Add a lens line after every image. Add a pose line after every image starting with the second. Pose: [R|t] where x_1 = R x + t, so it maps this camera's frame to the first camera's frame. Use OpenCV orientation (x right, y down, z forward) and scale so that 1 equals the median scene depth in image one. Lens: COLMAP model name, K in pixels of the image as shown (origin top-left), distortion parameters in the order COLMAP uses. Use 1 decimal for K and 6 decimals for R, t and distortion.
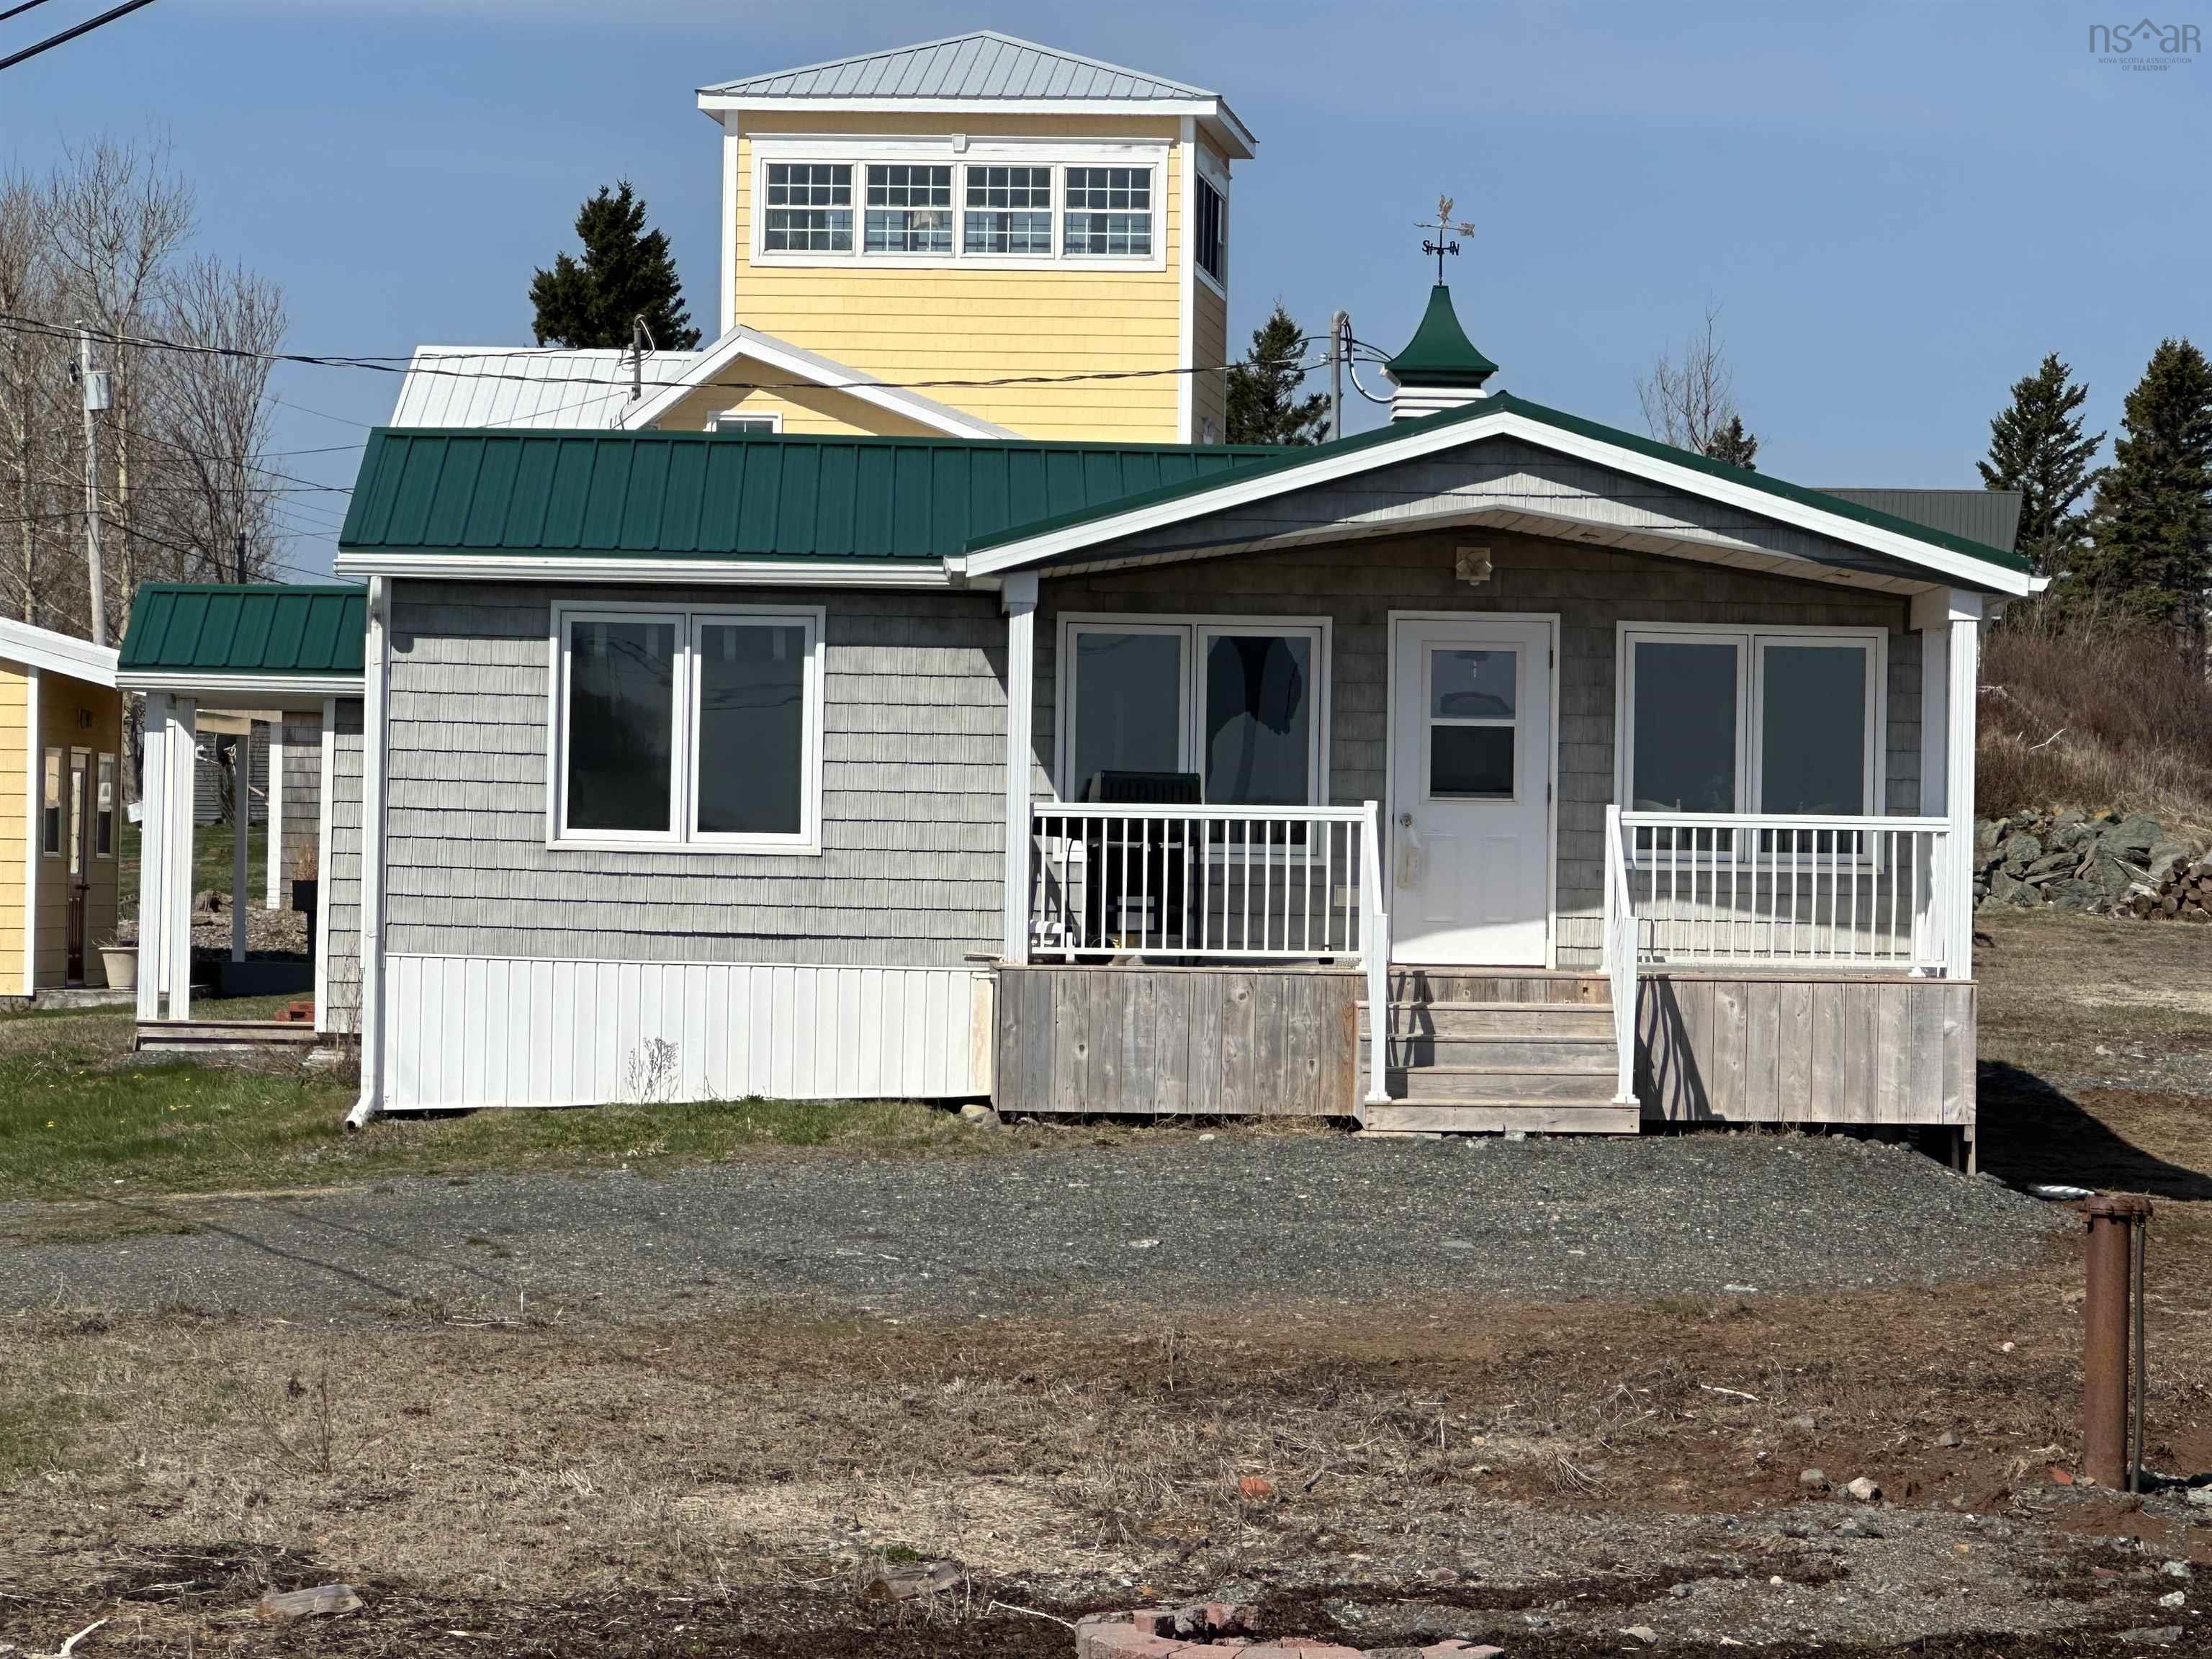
lens RADIAL K [[8200.4, 0, 1106.0], [0, 8200.4, 829.5], [0, 0, 1]] dist [-0.365267, -0.327195]
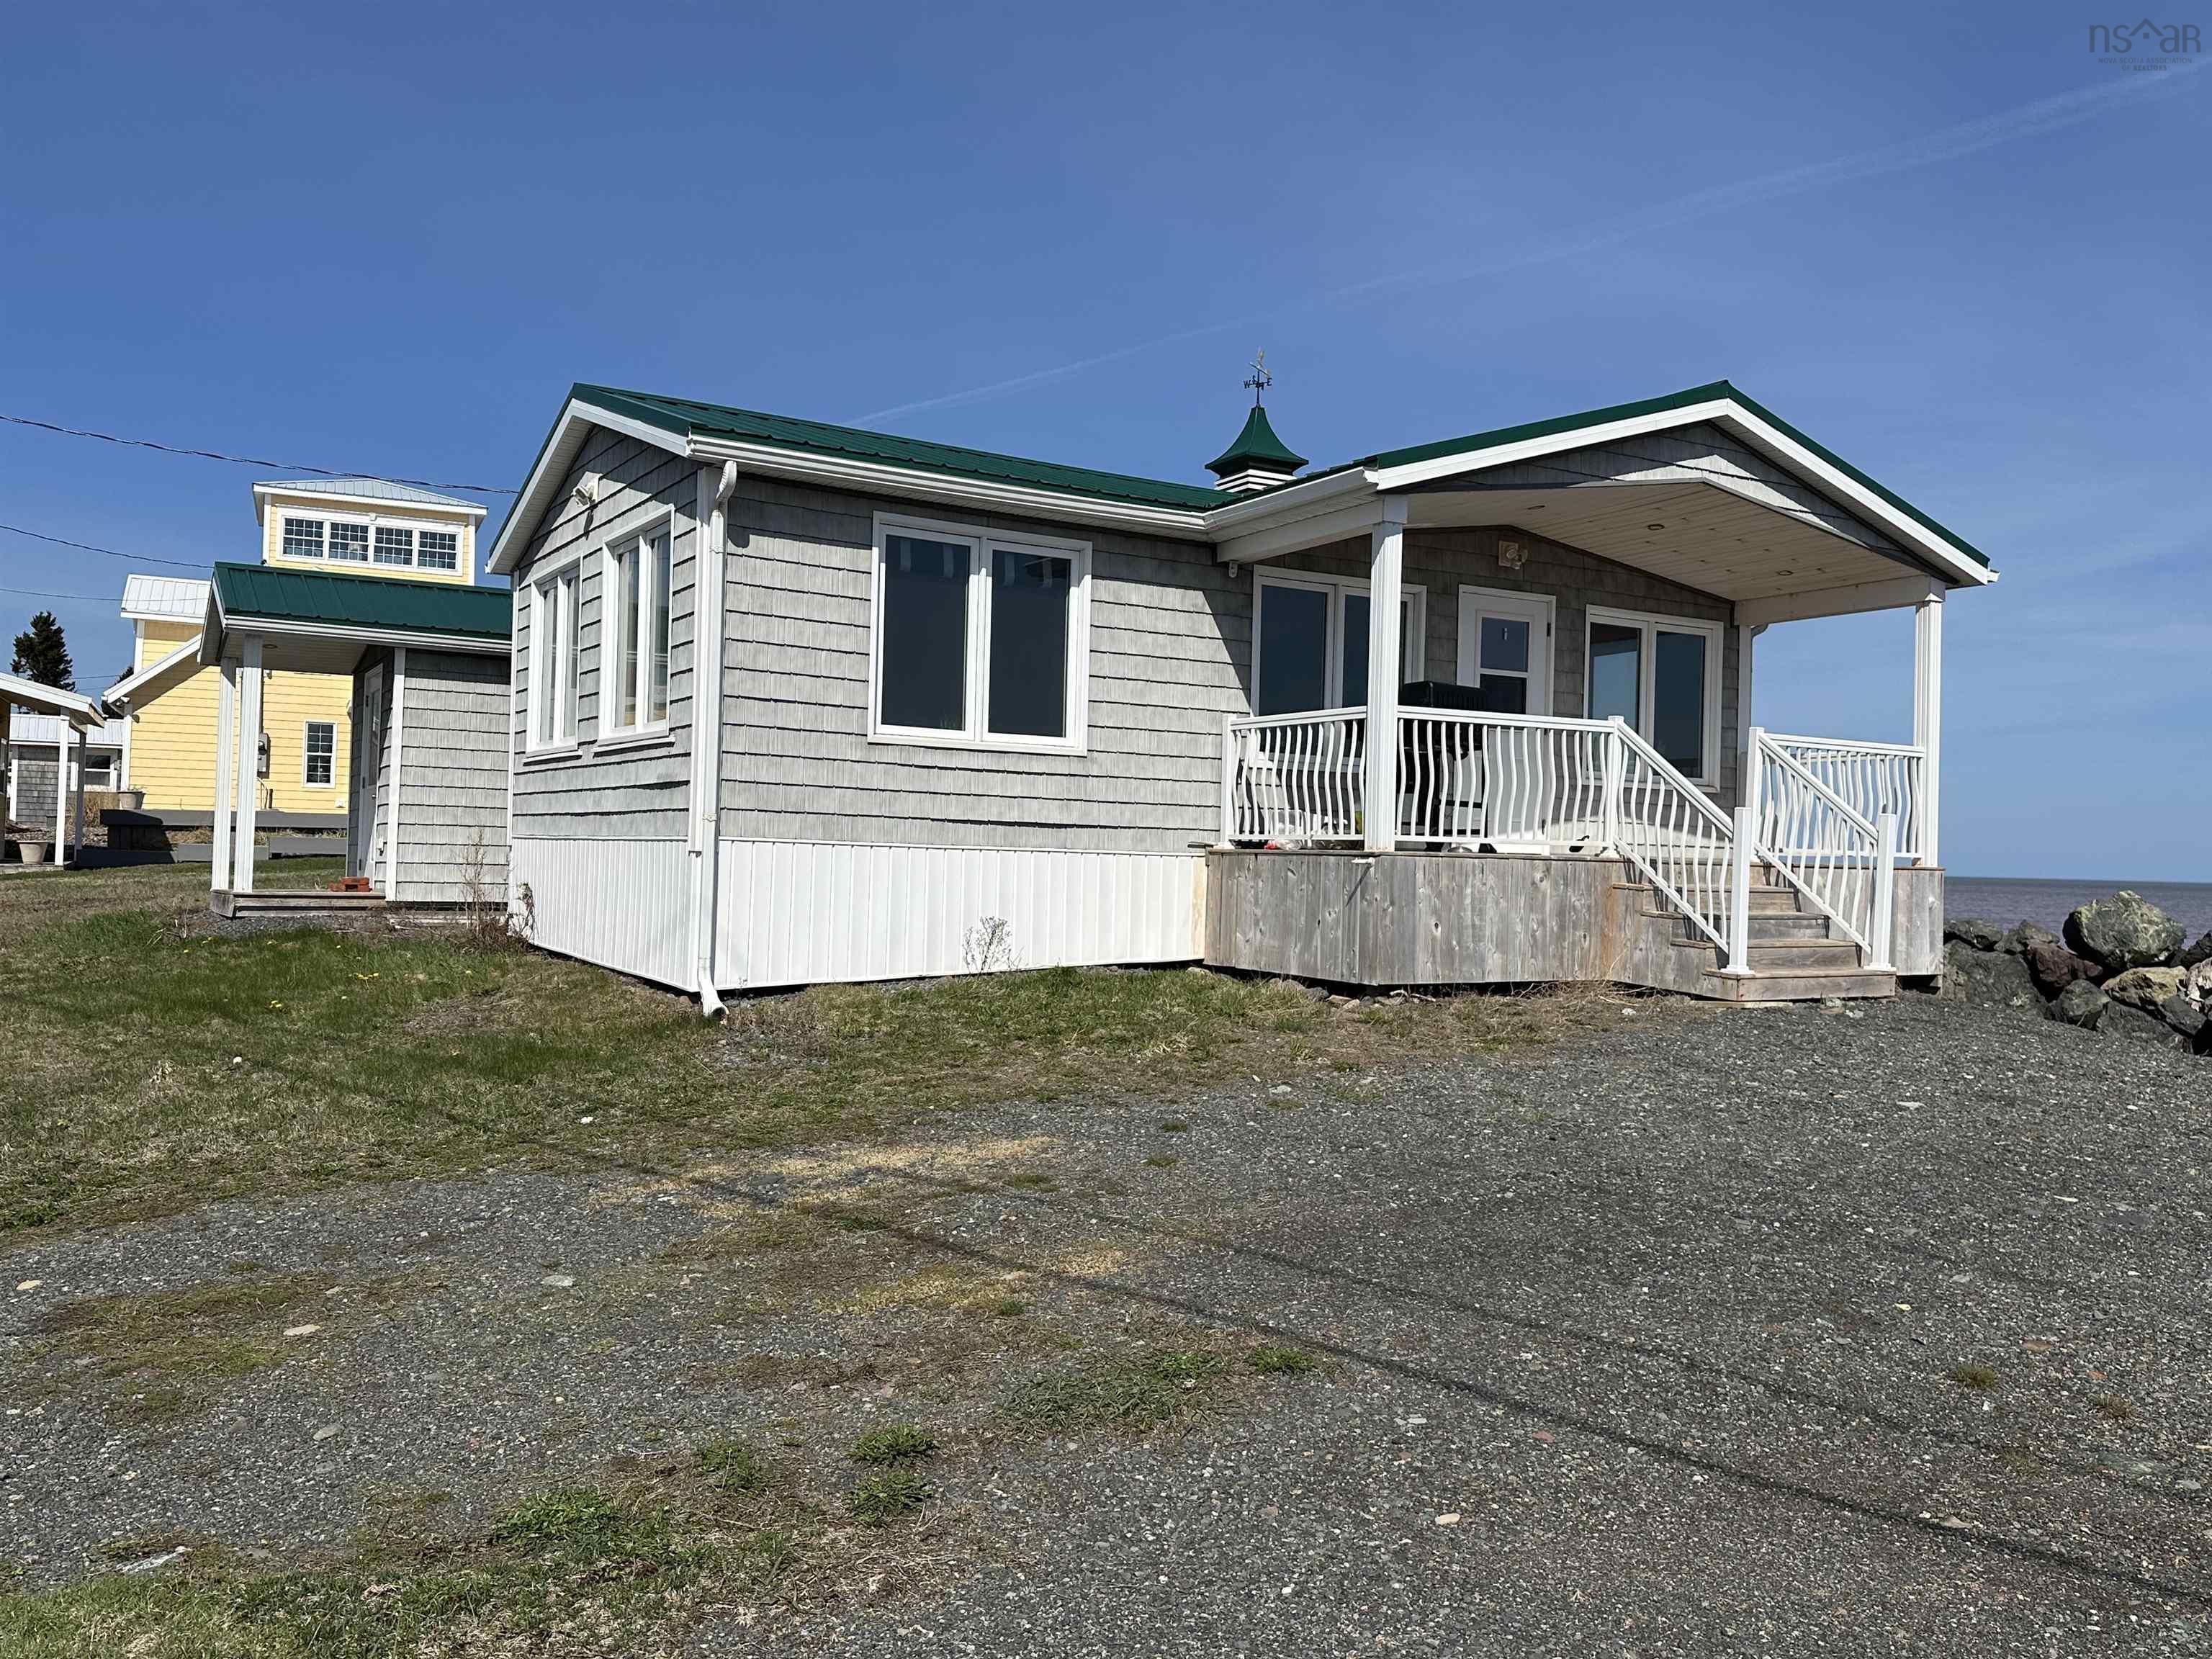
lens RADIAL K [[1726.0, 0, 1096.9], [0, 1726.0, 817.5], [0, 0, 1]] dist [0.210009, -0.464237]
pose [[0.873321, 0.014831, 0.486920, -0.153356], [-0.012431, 0.999889, -0.008159, 0.013883], [-0.486987, 0.001073, 0.873408, 0.785909]]
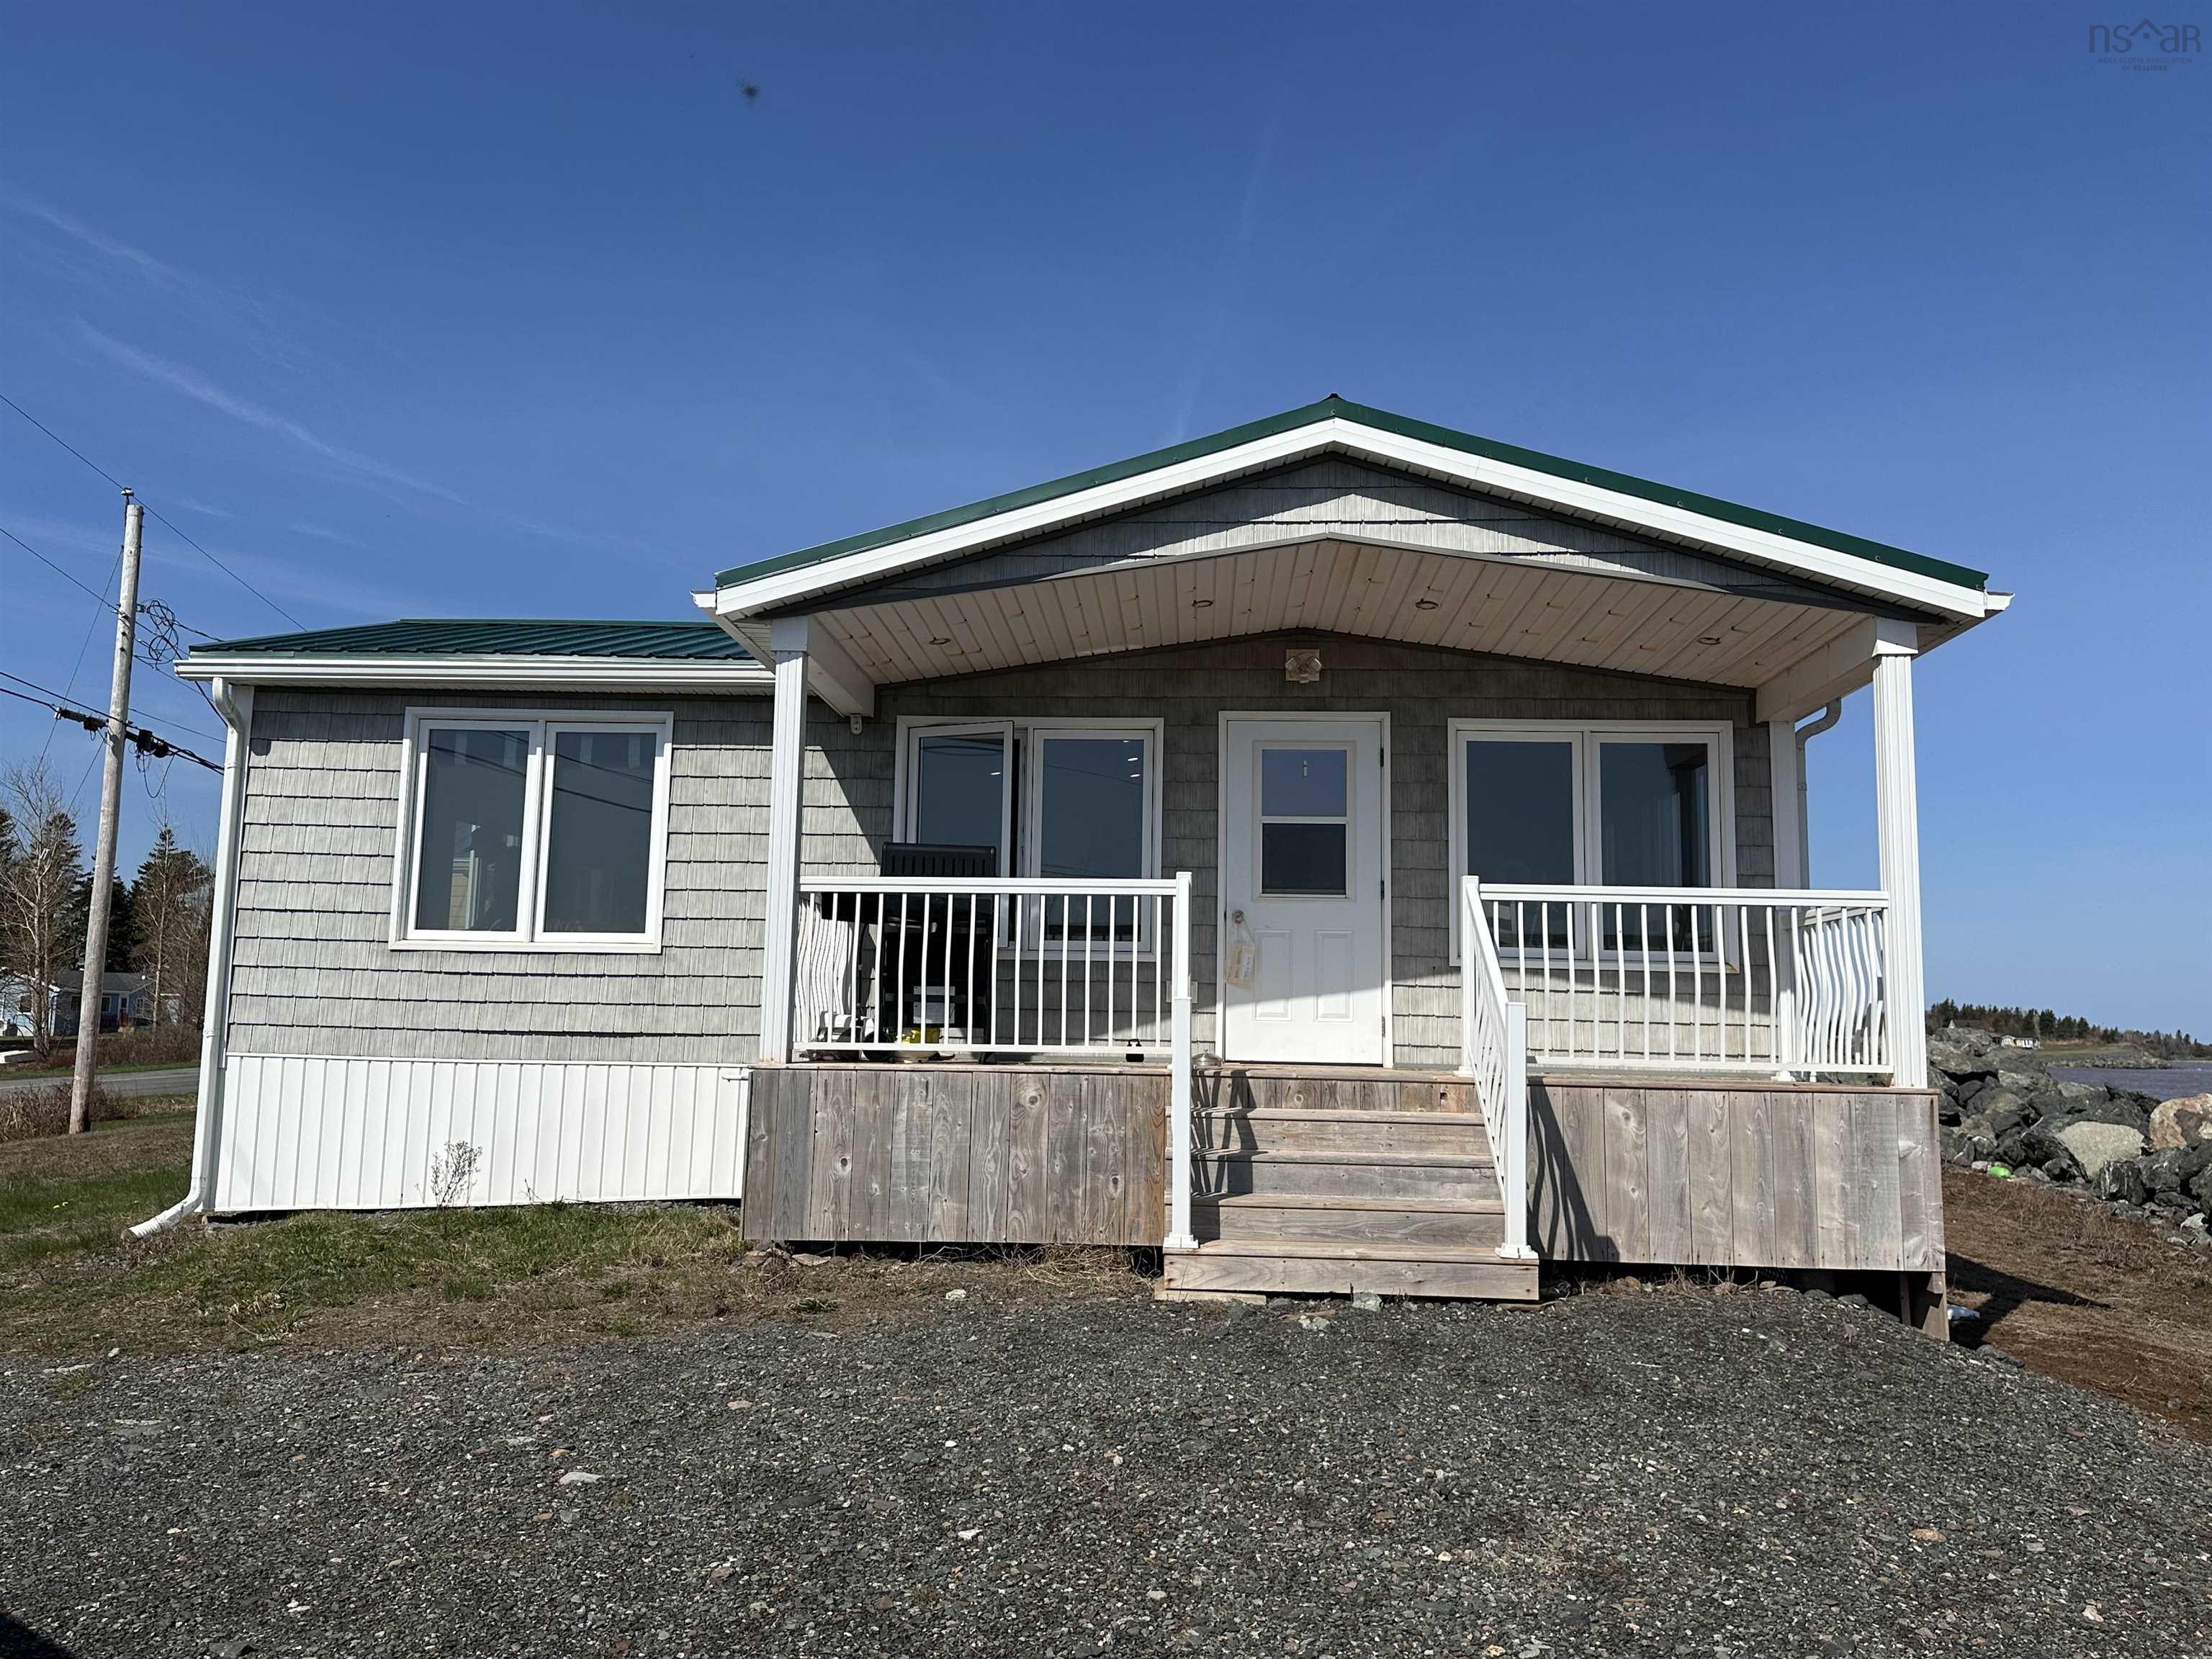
lens RADIAL K [[1726.0, 0, 1096.9], [0, 1726.0, 817.5], [0, 0, 1]] dist [0.210009, -0.464237]
pose [[0.996752, -0.008675, -0.080065, 0.036572], [-0.001048, 0.992700, -0.120607, 0.012494], [0.080527, 0.120299, 0.989466, 0.789711]]
